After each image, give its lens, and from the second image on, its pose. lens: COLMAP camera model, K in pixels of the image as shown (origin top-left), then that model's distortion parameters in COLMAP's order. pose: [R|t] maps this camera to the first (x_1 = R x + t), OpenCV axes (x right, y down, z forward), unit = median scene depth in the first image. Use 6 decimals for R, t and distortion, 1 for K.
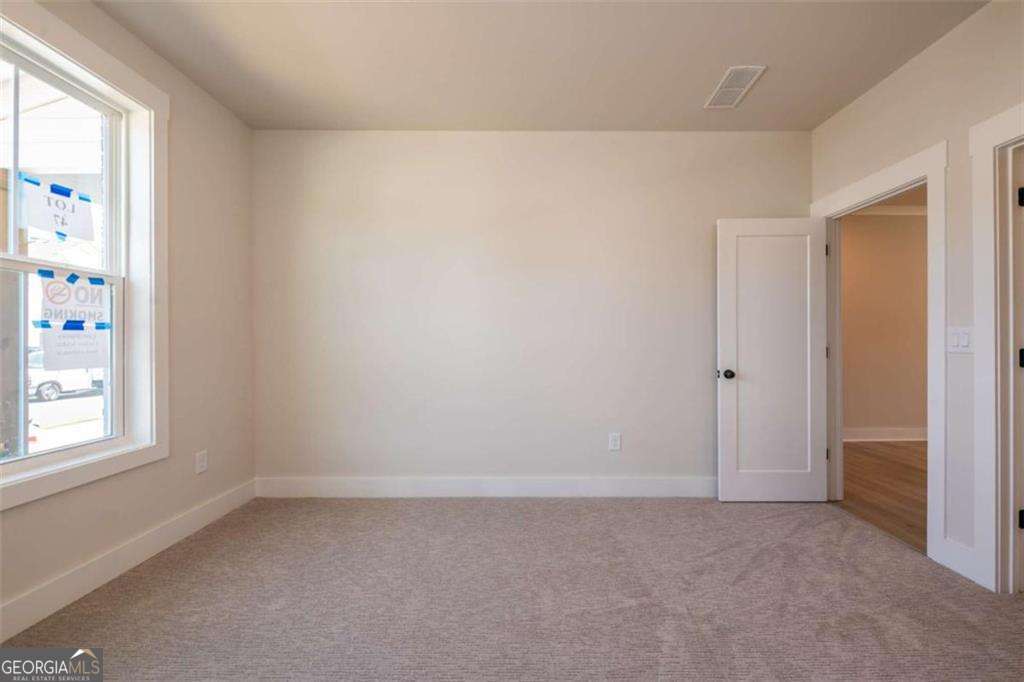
lens RADIAL K [[411.6, 0, 521.5], [0, 411.6, 342.9], [0, 0, 1]] dist [-0.000523, -0.000149]
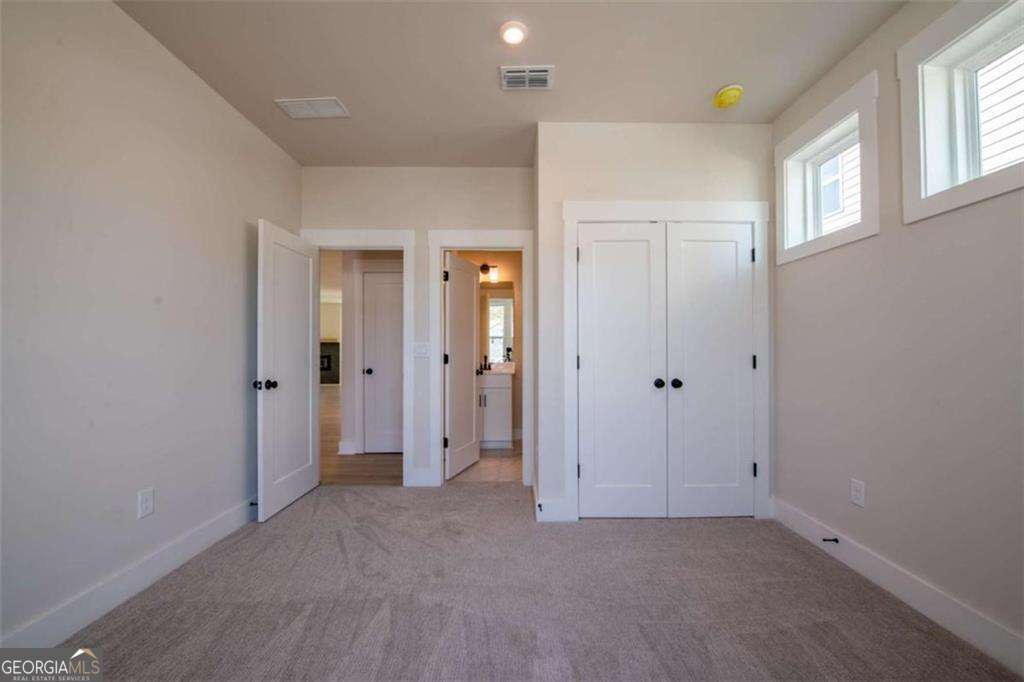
lens RADIAL K [[411.6, 0, 521.5], [0, 411.6, 342.9], [0, 0, 1]] dist [-0.000523, -0.000149]
pose [[-0.014242, 0.016160, 0.999768, -0.551301], [0.002473, 0.999867, -0.016126, -0.003813], [-0.999896, 0.002243, -0.014280, 0.510139]]
